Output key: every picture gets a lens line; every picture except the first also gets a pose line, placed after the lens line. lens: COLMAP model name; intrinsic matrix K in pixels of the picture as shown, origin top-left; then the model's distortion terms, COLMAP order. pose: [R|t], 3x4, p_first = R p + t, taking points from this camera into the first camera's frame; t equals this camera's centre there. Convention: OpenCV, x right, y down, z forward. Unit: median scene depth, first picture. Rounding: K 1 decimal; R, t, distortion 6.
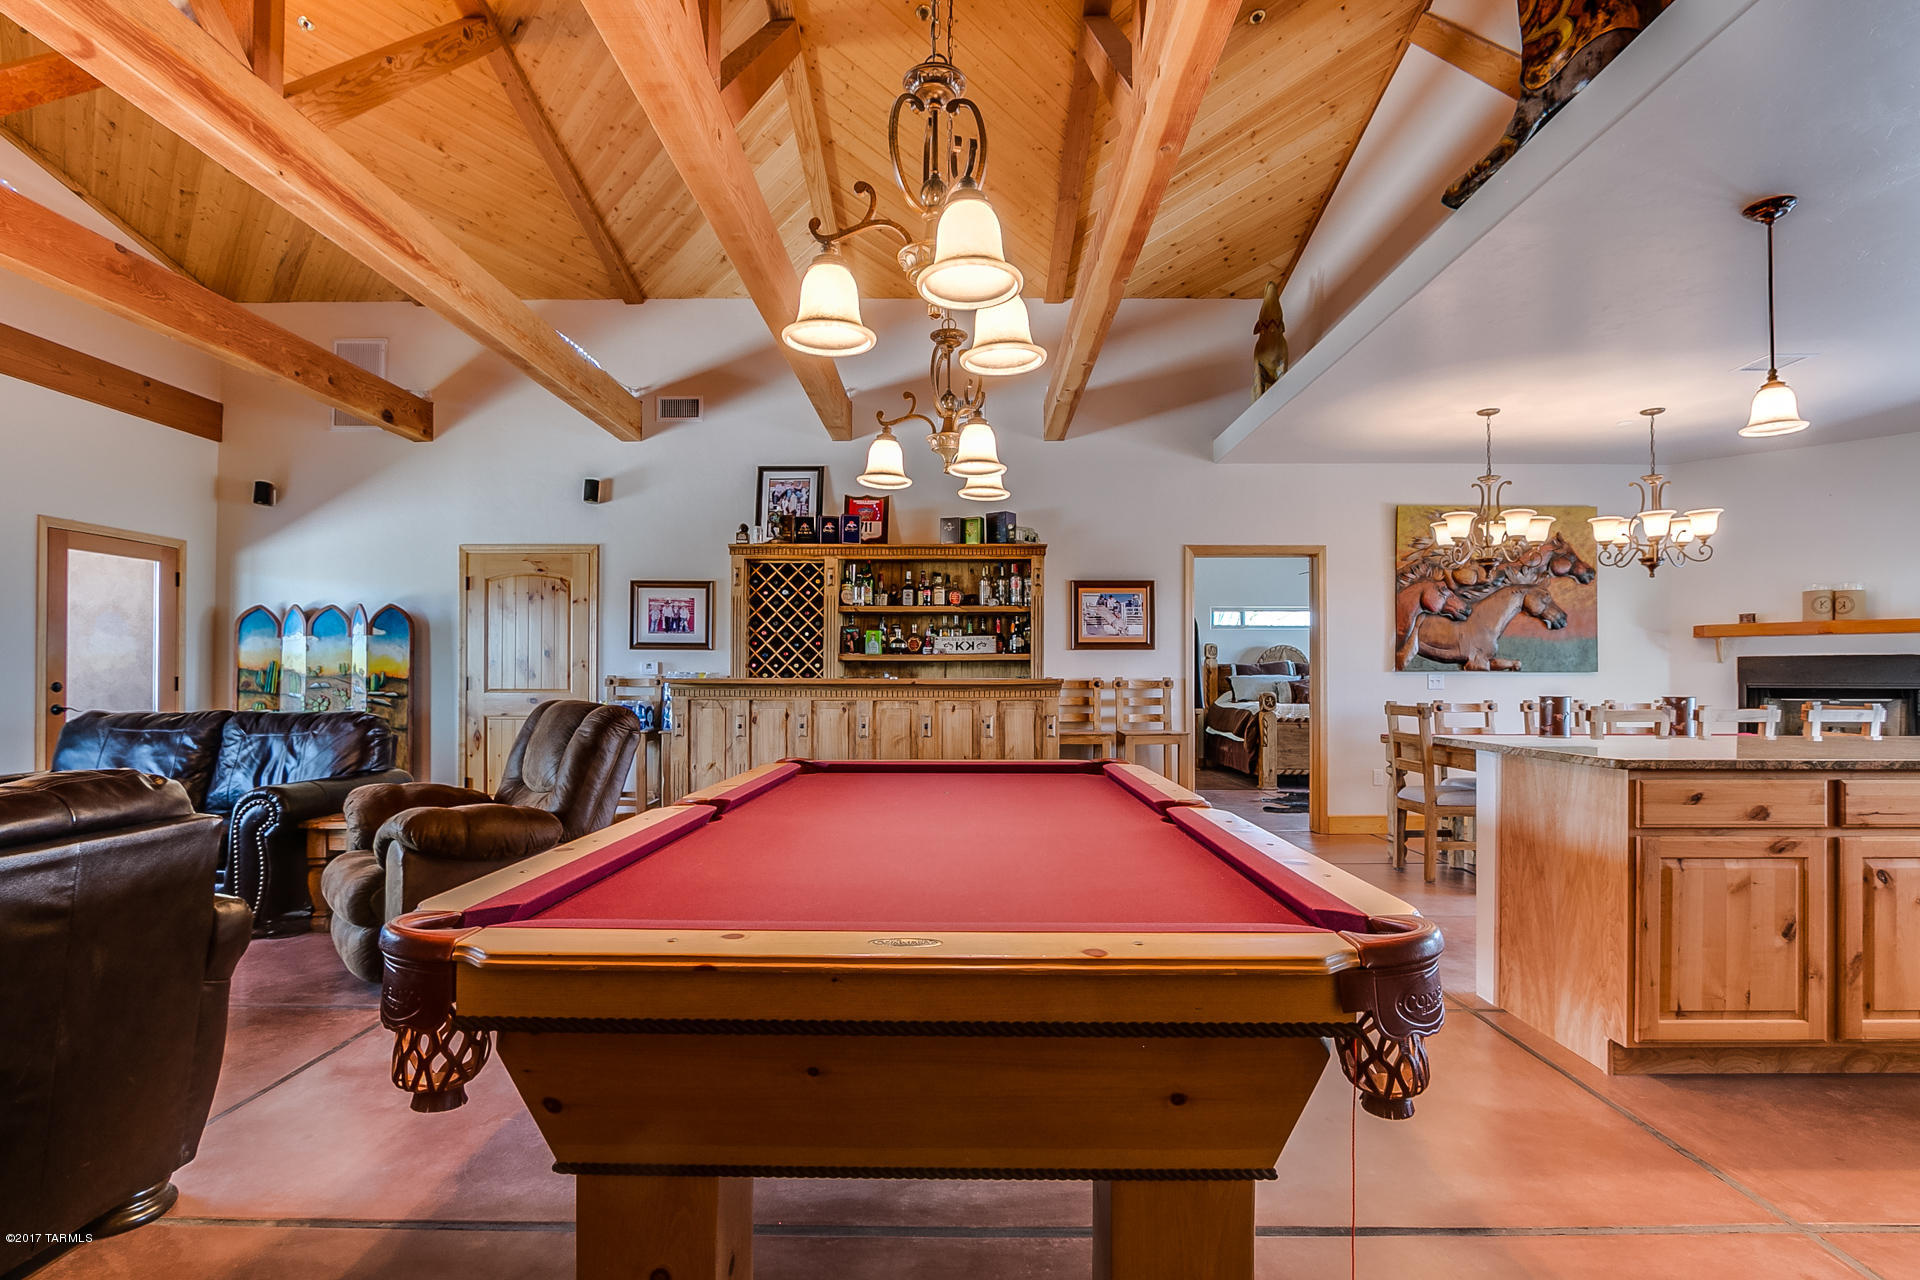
lens RADIAL K [[883.4, 0, 963.3], [0, 883.4, 674.1], [0, 0, 1]] dist [-0.001333, -0.000241]
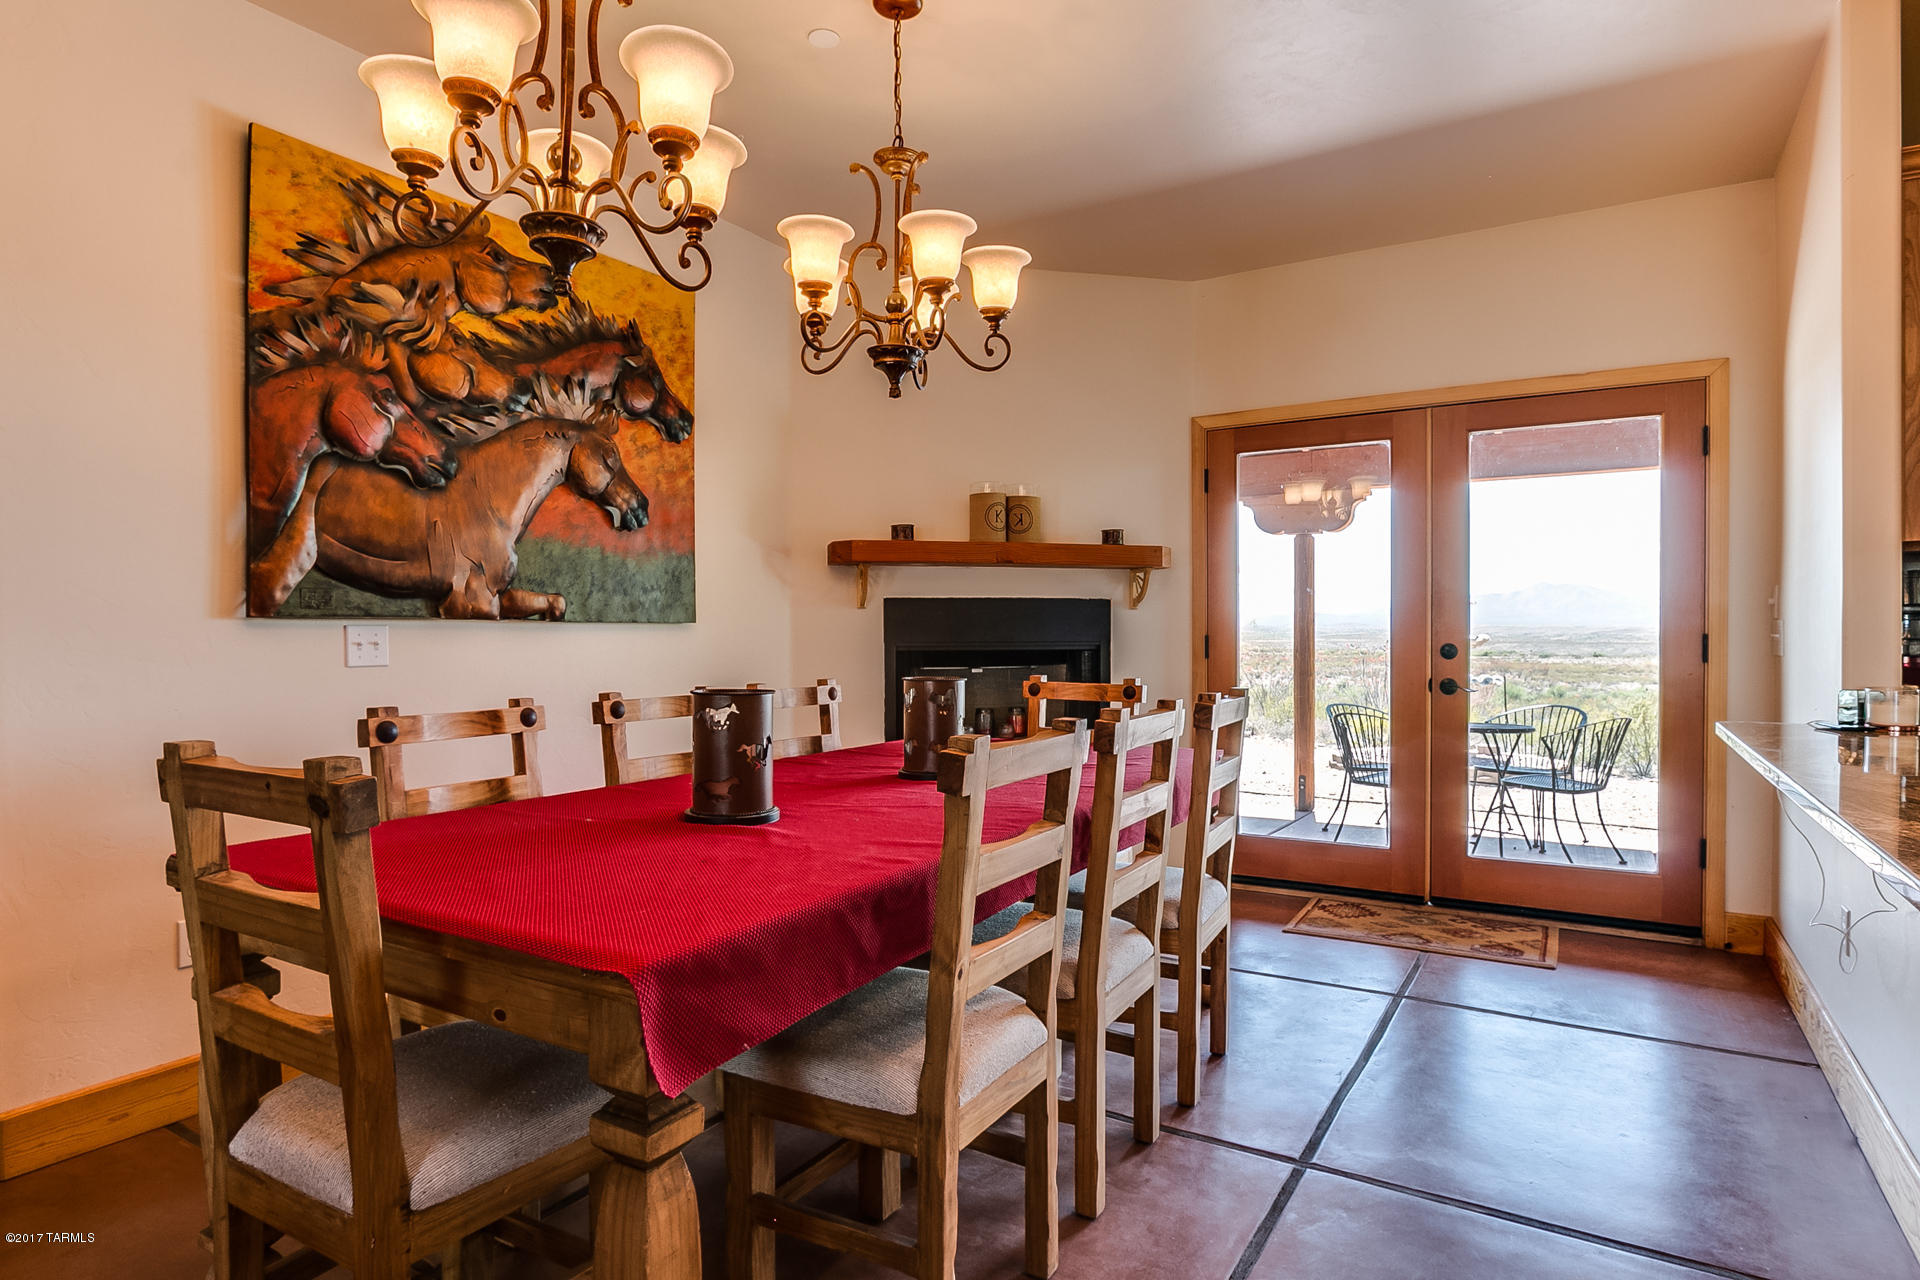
lens RADIAL K [[1038.0, 0, 960.0], [0, 1038.0, 640.0], [0, 0, 1]] dist [0.001053, -0.000123]
pose [[0.516725, -0.006938, 0.856123, 0.314757], [-0.000420, 0.999965, 0.008358, 0.002235], [-0.856151, -0.004679, 0.516704, 0.607853]]
